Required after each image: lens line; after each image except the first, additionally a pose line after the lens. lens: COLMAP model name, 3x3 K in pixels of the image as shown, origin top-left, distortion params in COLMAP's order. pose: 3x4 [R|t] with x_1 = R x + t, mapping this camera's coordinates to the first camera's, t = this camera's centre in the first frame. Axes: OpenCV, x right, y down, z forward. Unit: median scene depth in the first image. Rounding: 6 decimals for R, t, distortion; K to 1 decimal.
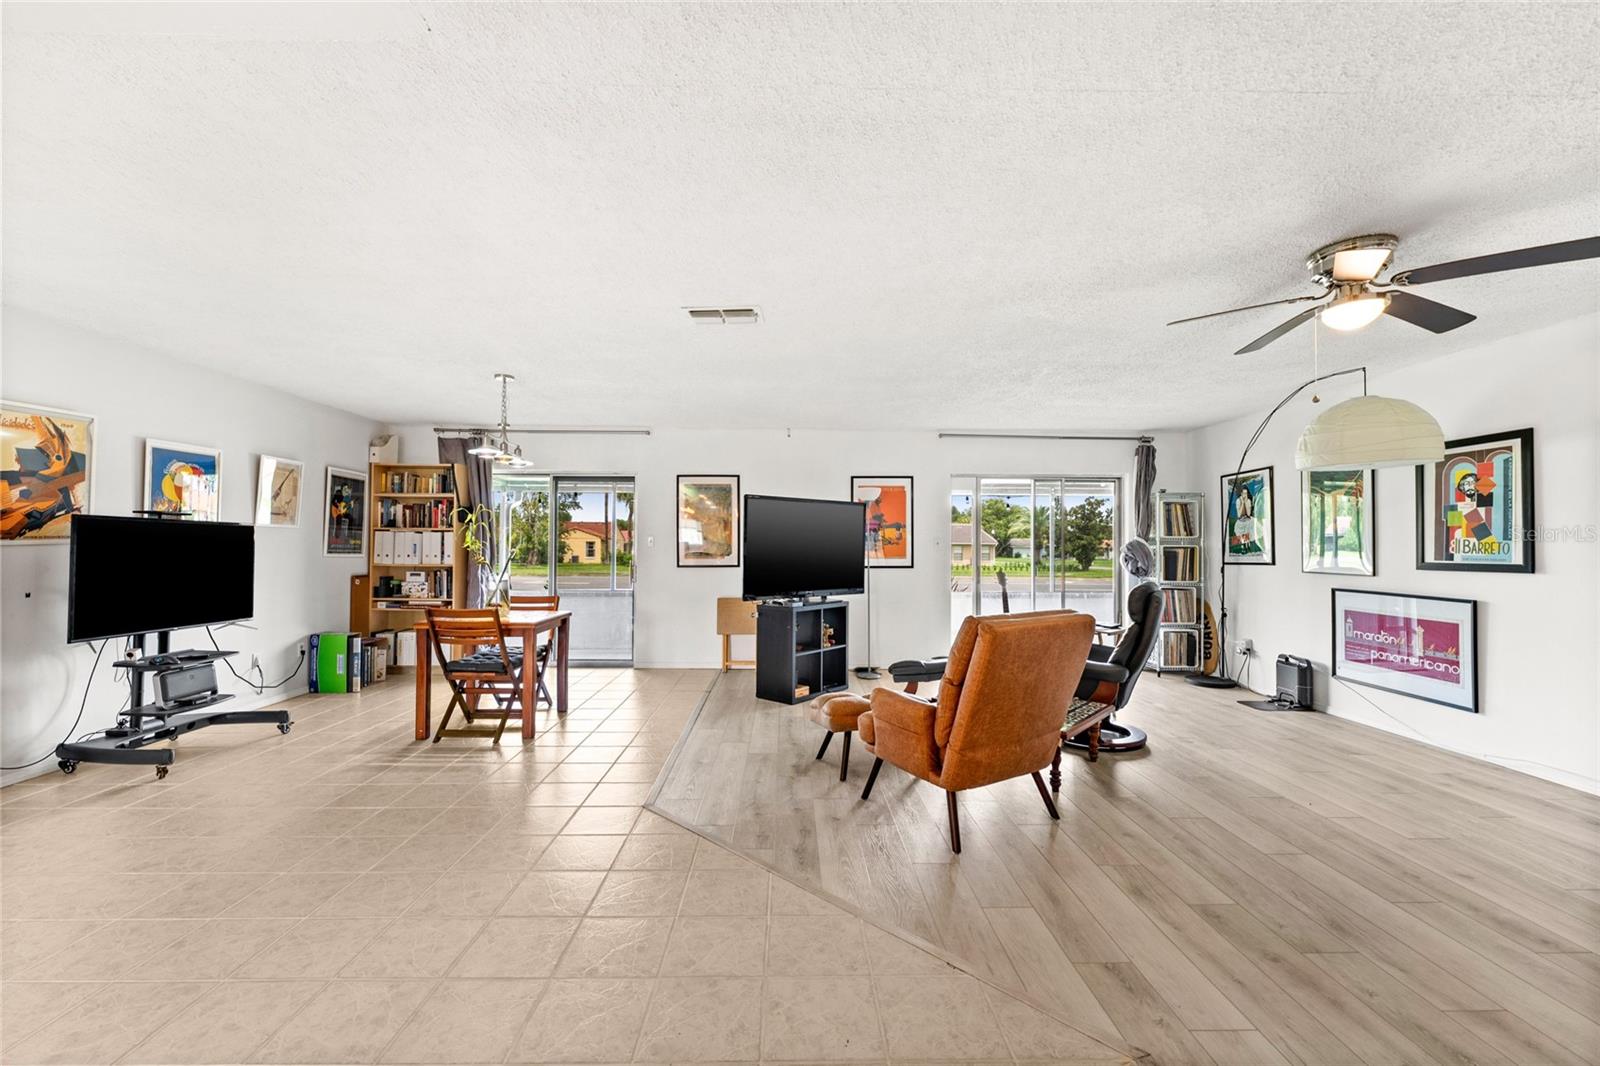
lens RADIAL K [[656.8, 0, 799.3], [0, 656.8, 529.7], [0, 0, 1]] dist [0.004973, 0.000259]
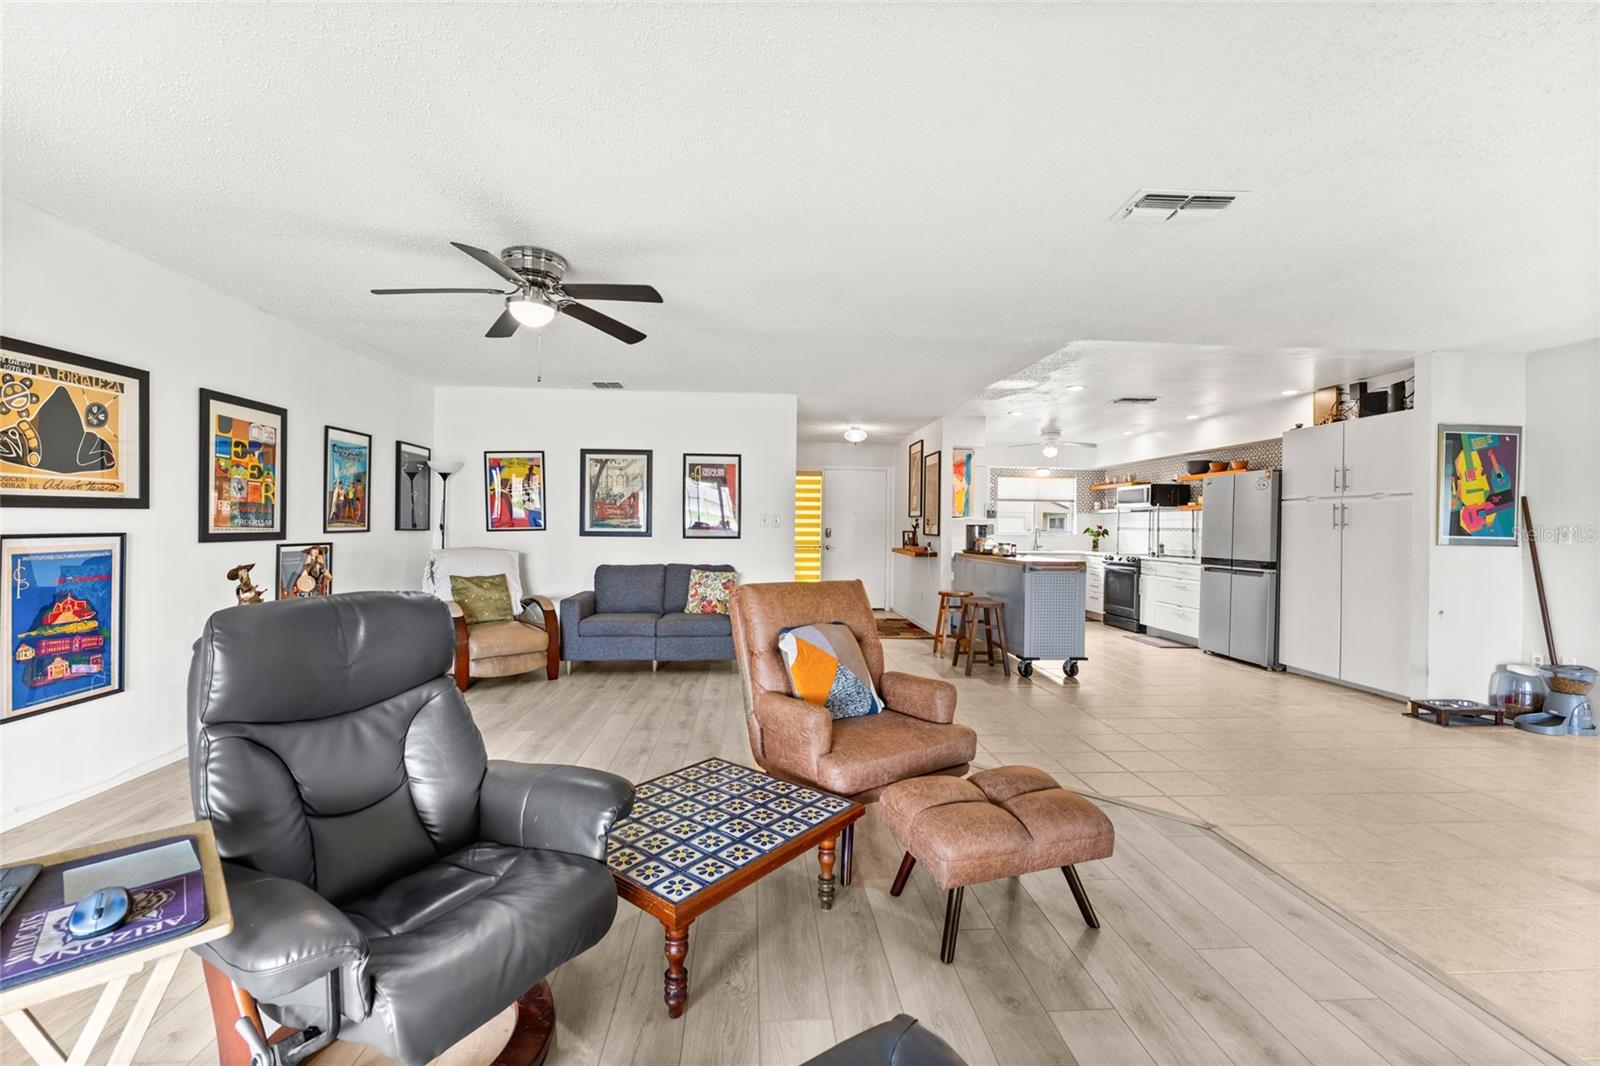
lens RADIAL K [[677.4, 0, 803.5], [0, 677.4, 527.5], [0, 0, 1]] dist [0.002624, -0.001710]
pose [[-0.998362, -0.016539, -0.054766, 0.212220], [-0.015046, 0.999507, -0.027558, 0.035945], [0.055194, -0.026689, -0.998119, 1.109294]]
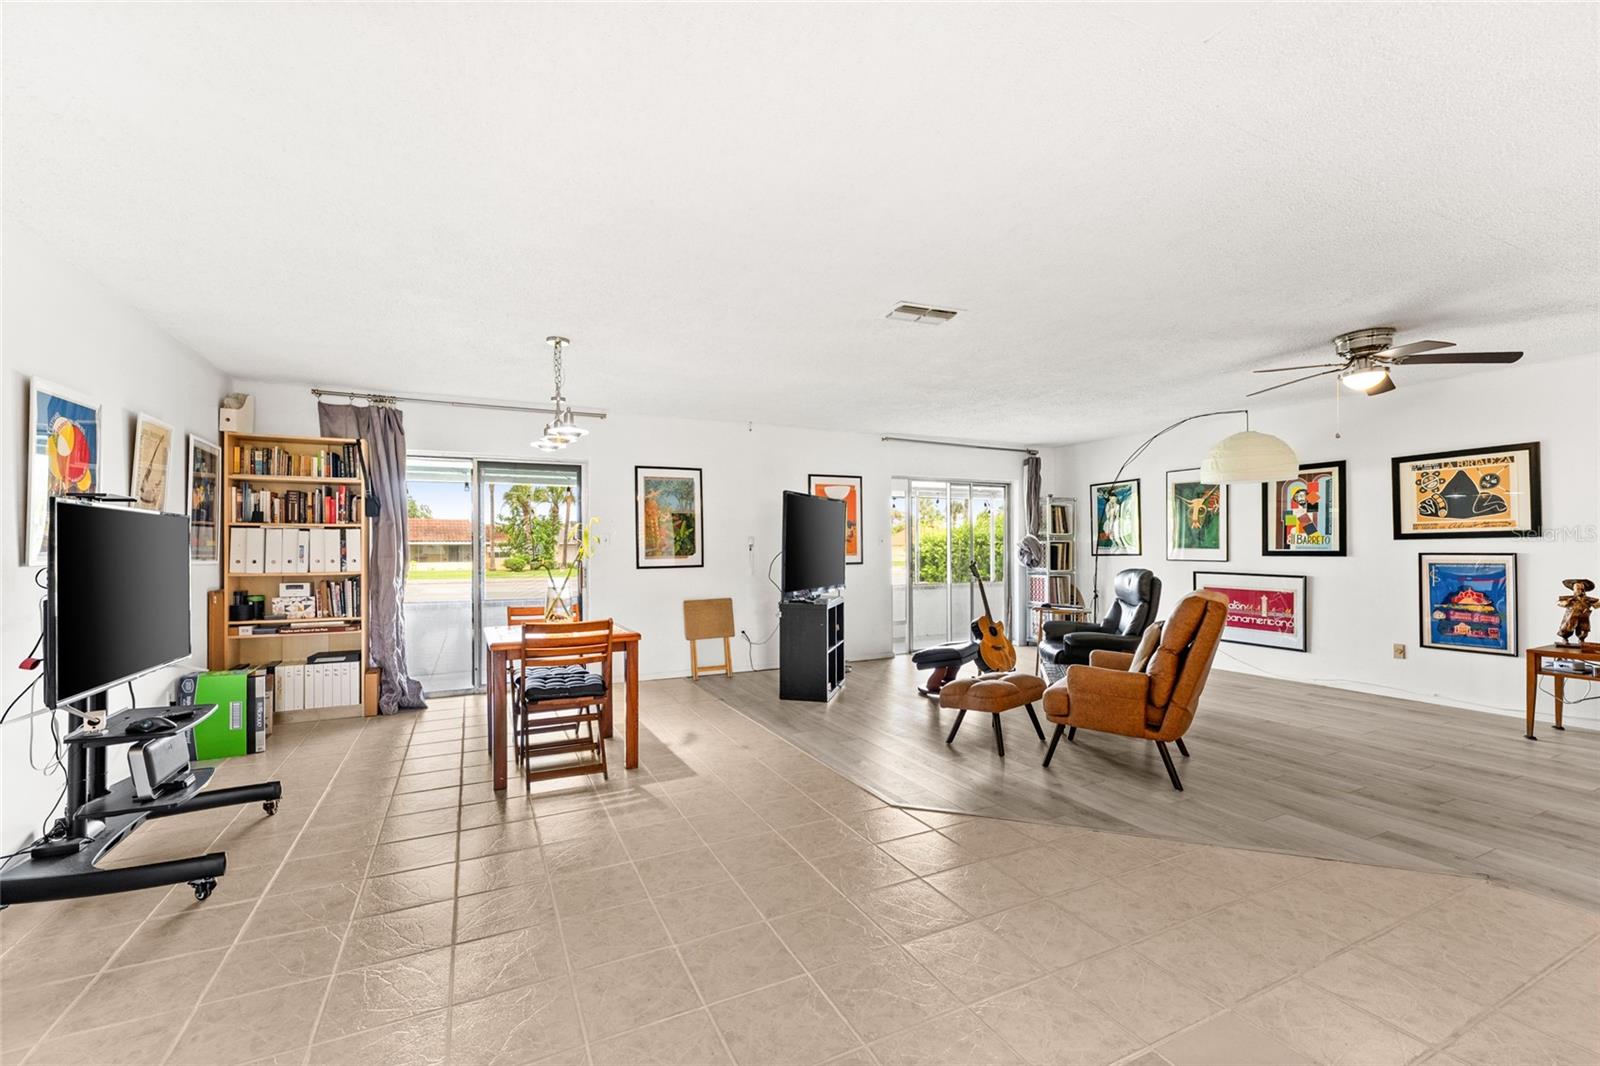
lens RADIAL K [[656.8, 0, 808.4], [0, 656.8, 551.8], [0, 0, 1]] dist [0.004973, 0.000259]
pose [[0.905183, -0.012853, 0.424829, -0.452011], [-0.001491, 0.999440, 0.033414, 0.004121], [-0.425020, -0.030880, 0.904657, 0.102334]]
